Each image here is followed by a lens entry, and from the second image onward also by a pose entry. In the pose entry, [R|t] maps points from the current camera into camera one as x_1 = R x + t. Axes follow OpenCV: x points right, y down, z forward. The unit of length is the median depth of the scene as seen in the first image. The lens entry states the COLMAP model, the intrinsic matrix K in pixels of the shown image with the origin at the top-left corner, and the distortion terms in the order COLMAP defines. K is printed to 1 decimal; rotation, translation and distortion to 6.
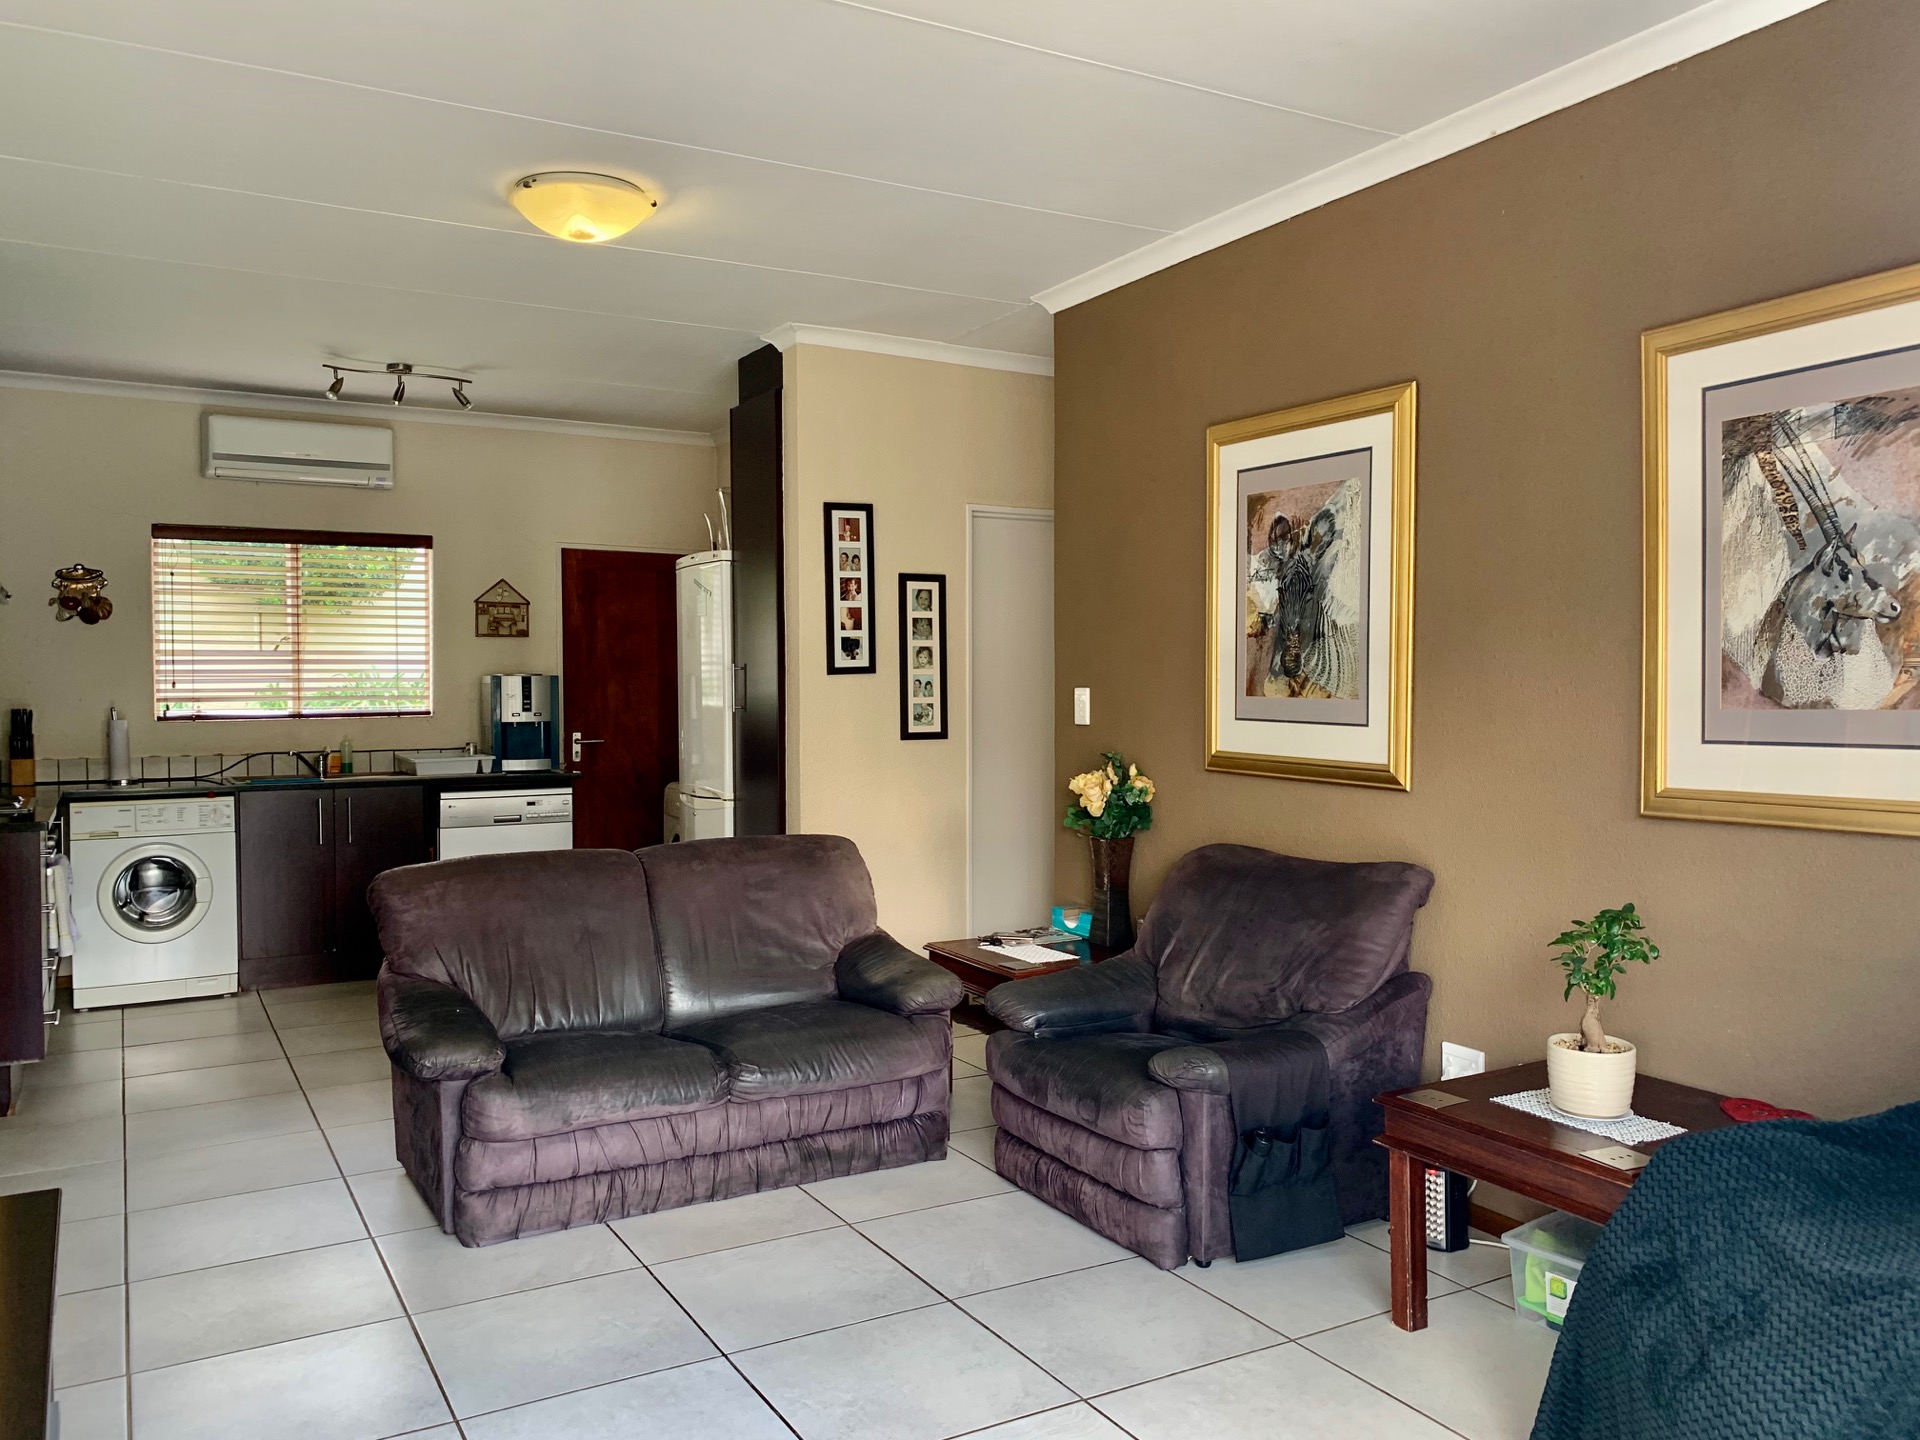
lens RADIAL K [[1479.5, 0, 962.0], [0, 1479.5, 704.8], [0, 0, 1]] dist [-0.009515, 0.049078]
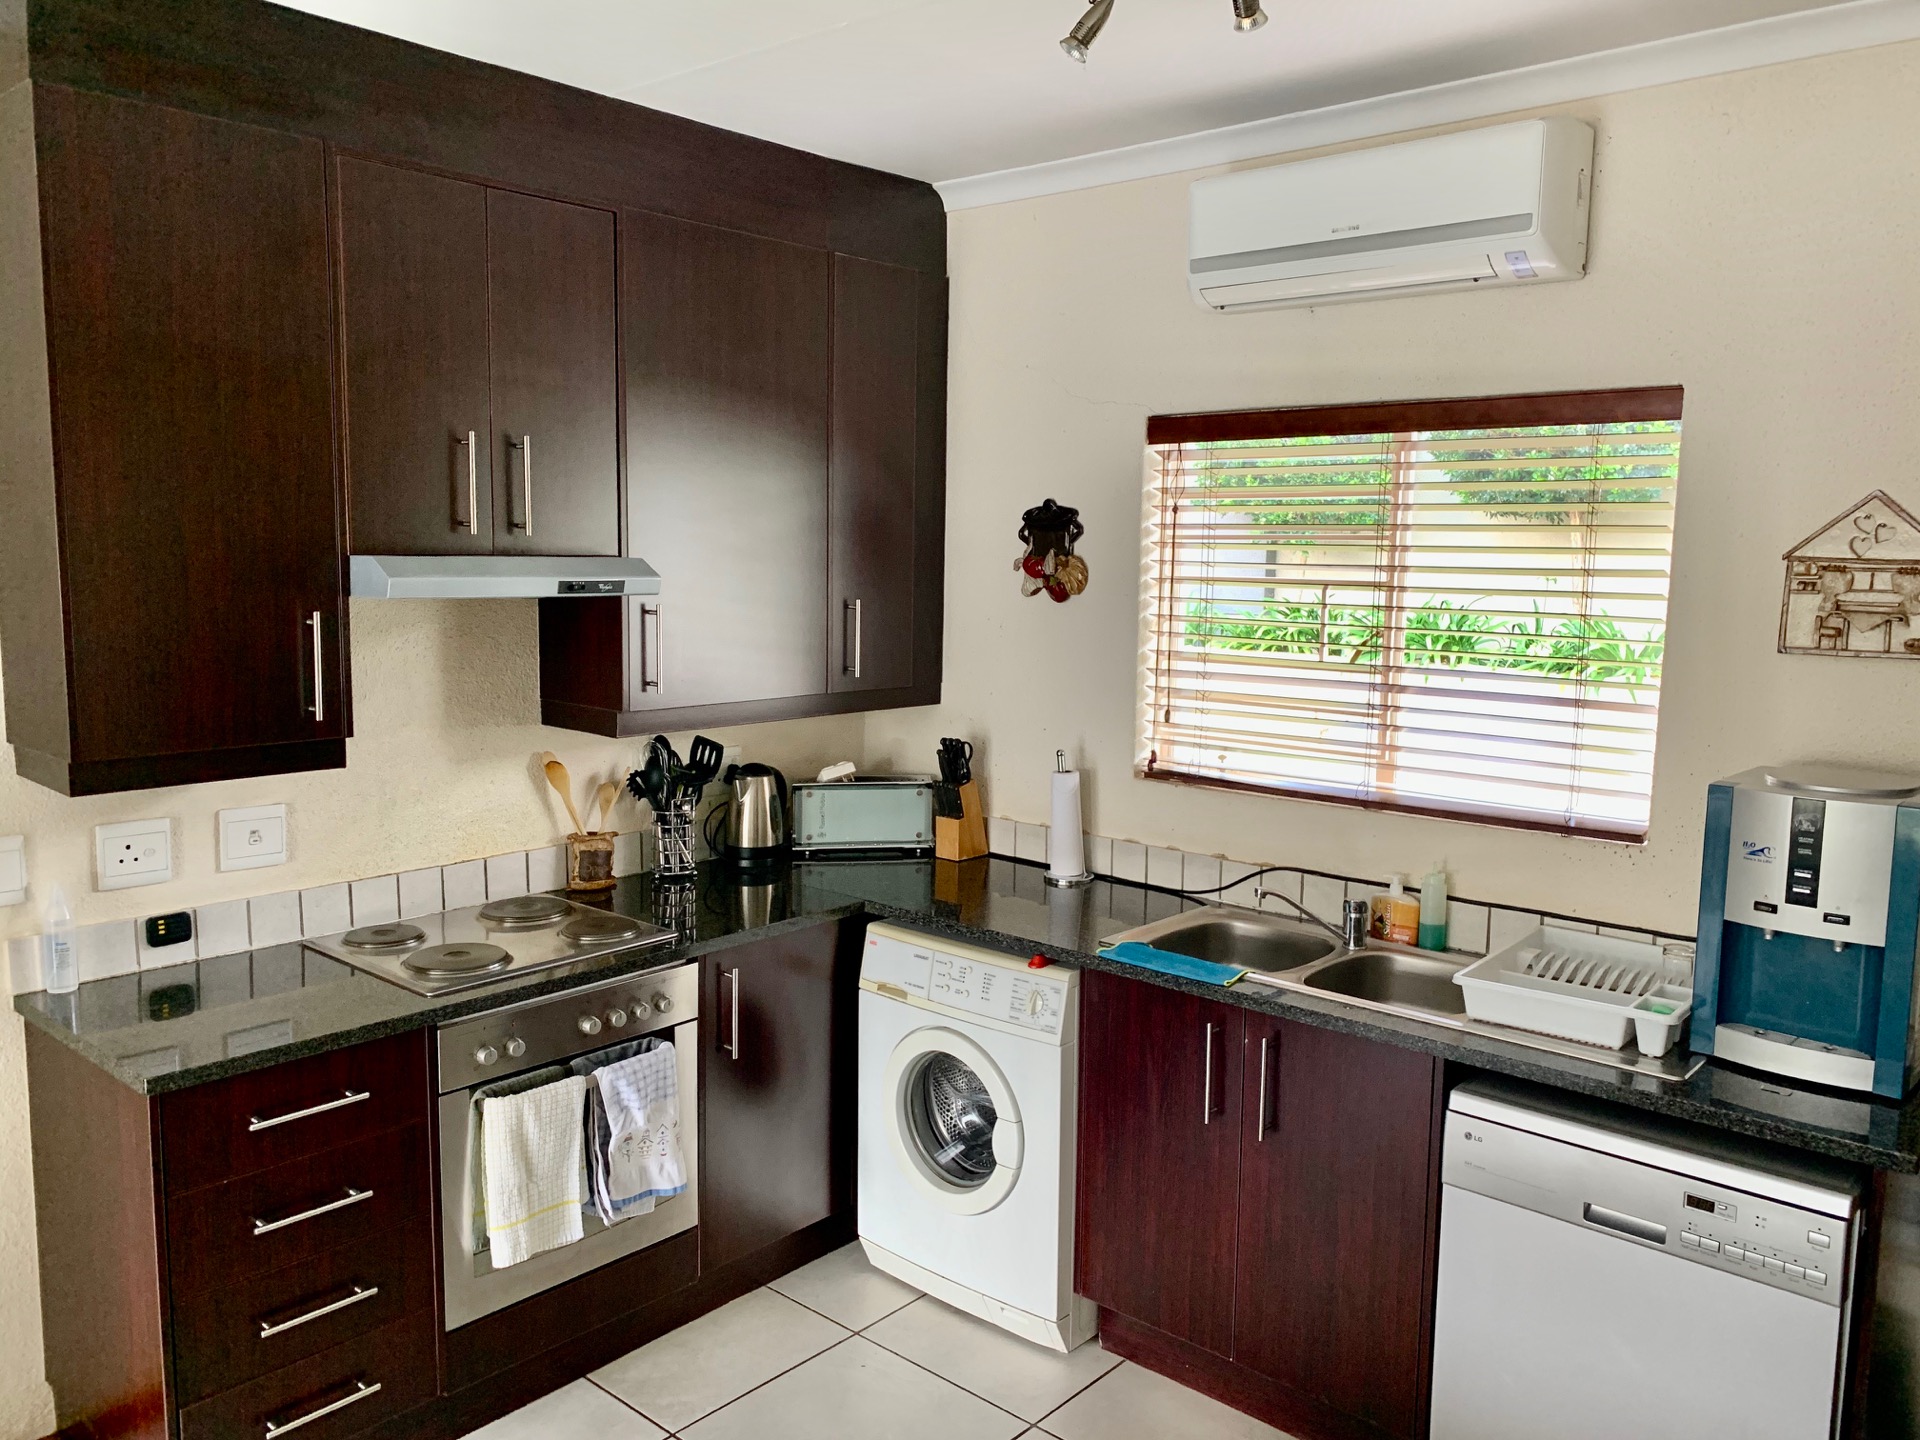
lens RADIAL K [[1464.8, 0, 961.7], [0, 1464.8, 721.5], [0, 0, 1]] dist [0.040918, -0.024376]
pose [[0.316006, 0.126232, -0.940322, -0.049784], [-0.026350, 0.991895, 0.124300, -0.075432], [0.948391, -0.014502, 0.316771, 0.750516]]
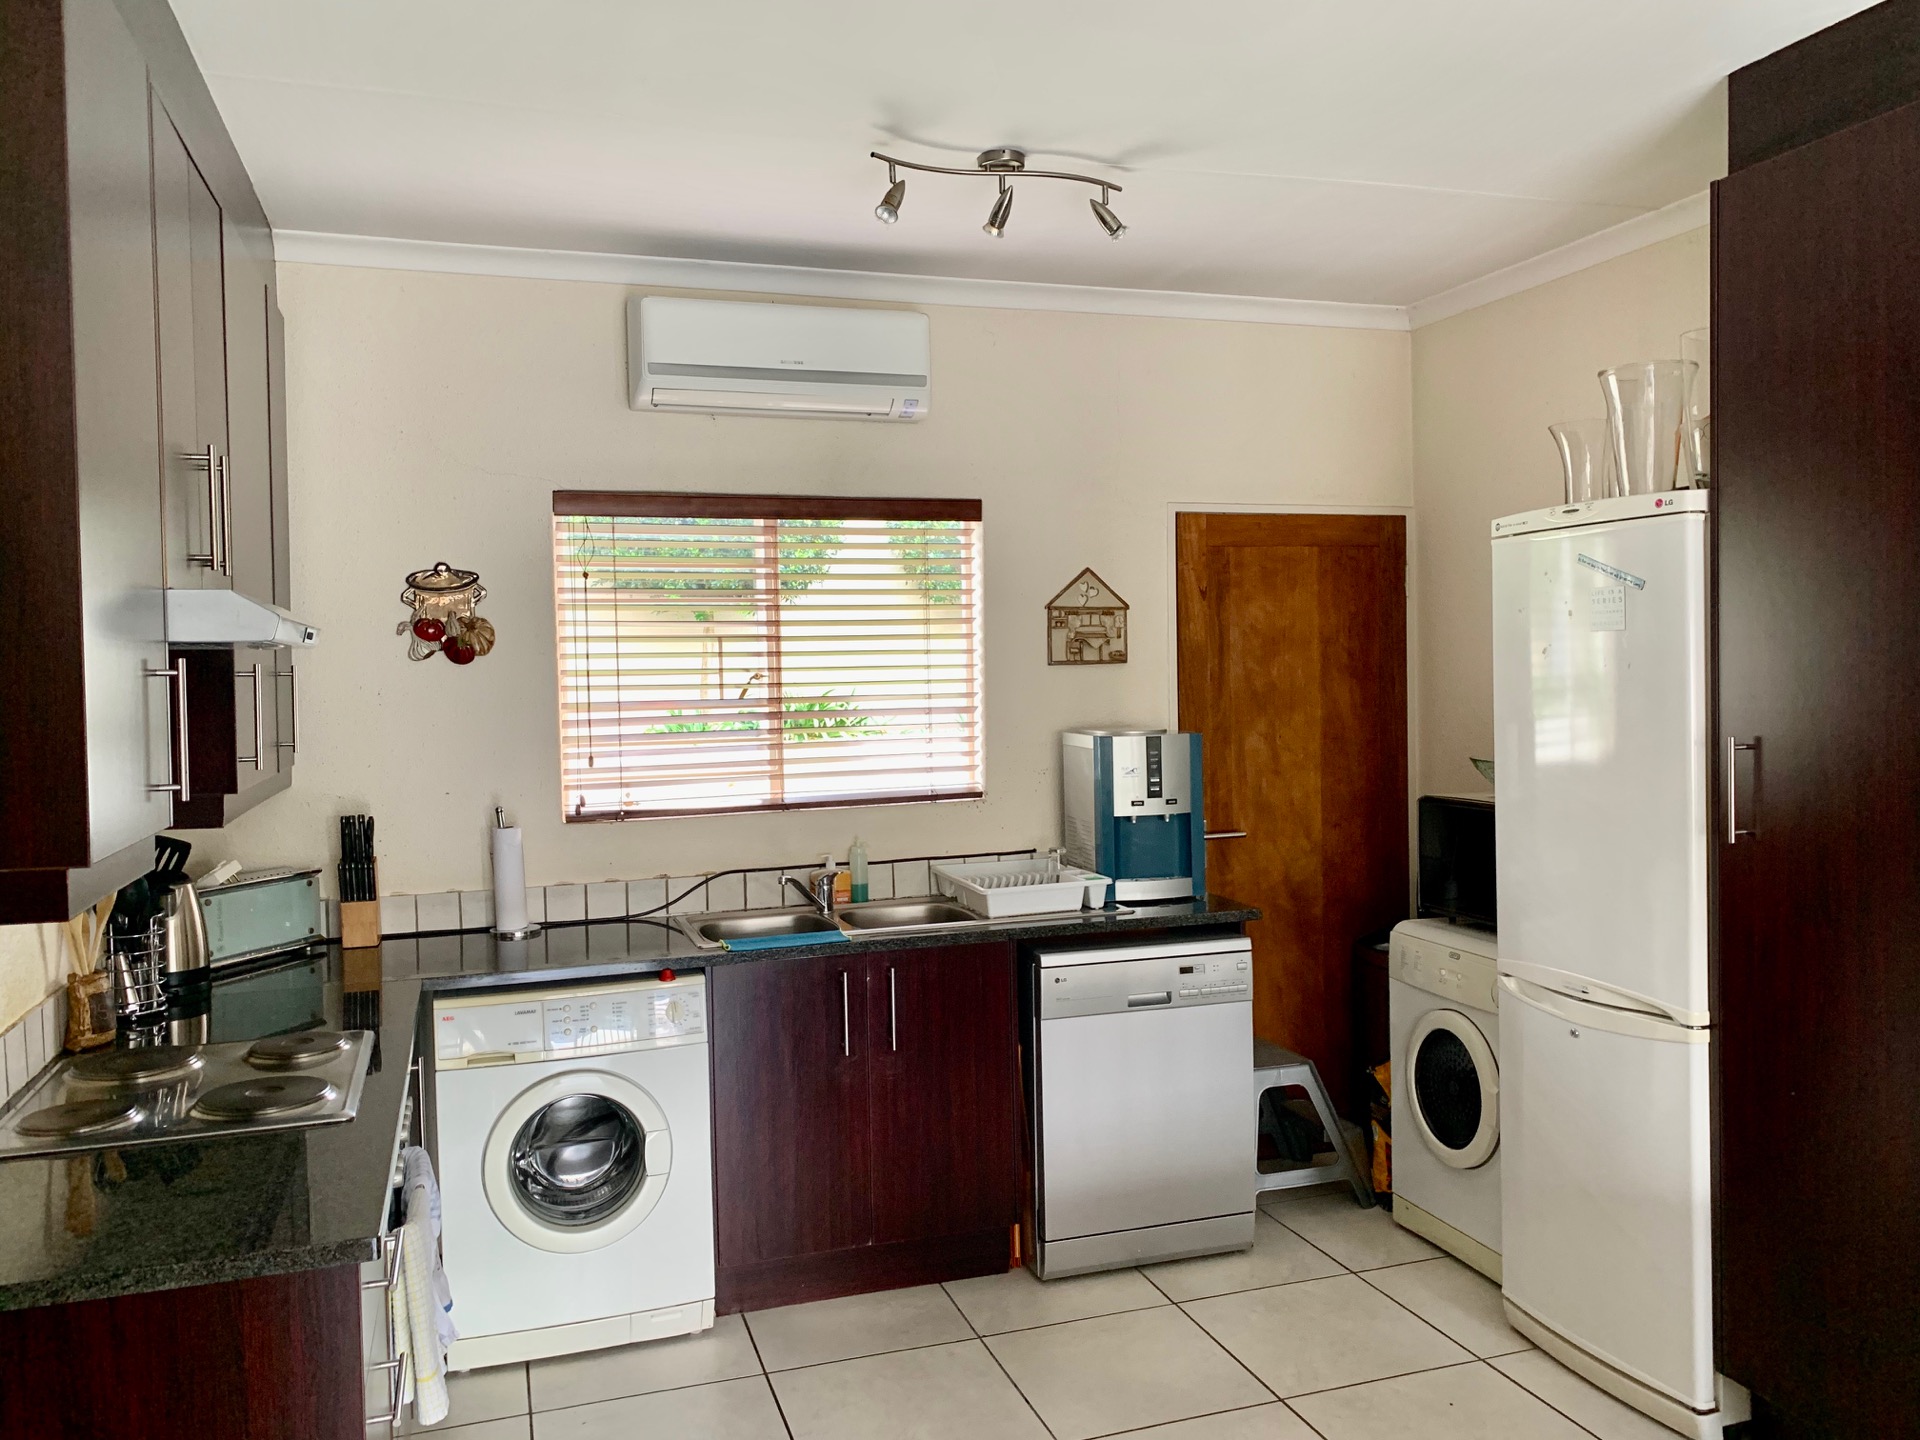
lens RADIAL K [[1479.0, 0, 970.2], [0, 1479.0, 713.5], [0, 0, 1]] dist [0.114982, -0.093121]
pose [[0.980207, -0.006889, -0.197855, -0.261306], [0.011862, 0.999642, 0.023963, -0.044900], [0.197619, -0.025835, 0.979938, 0.438764]]
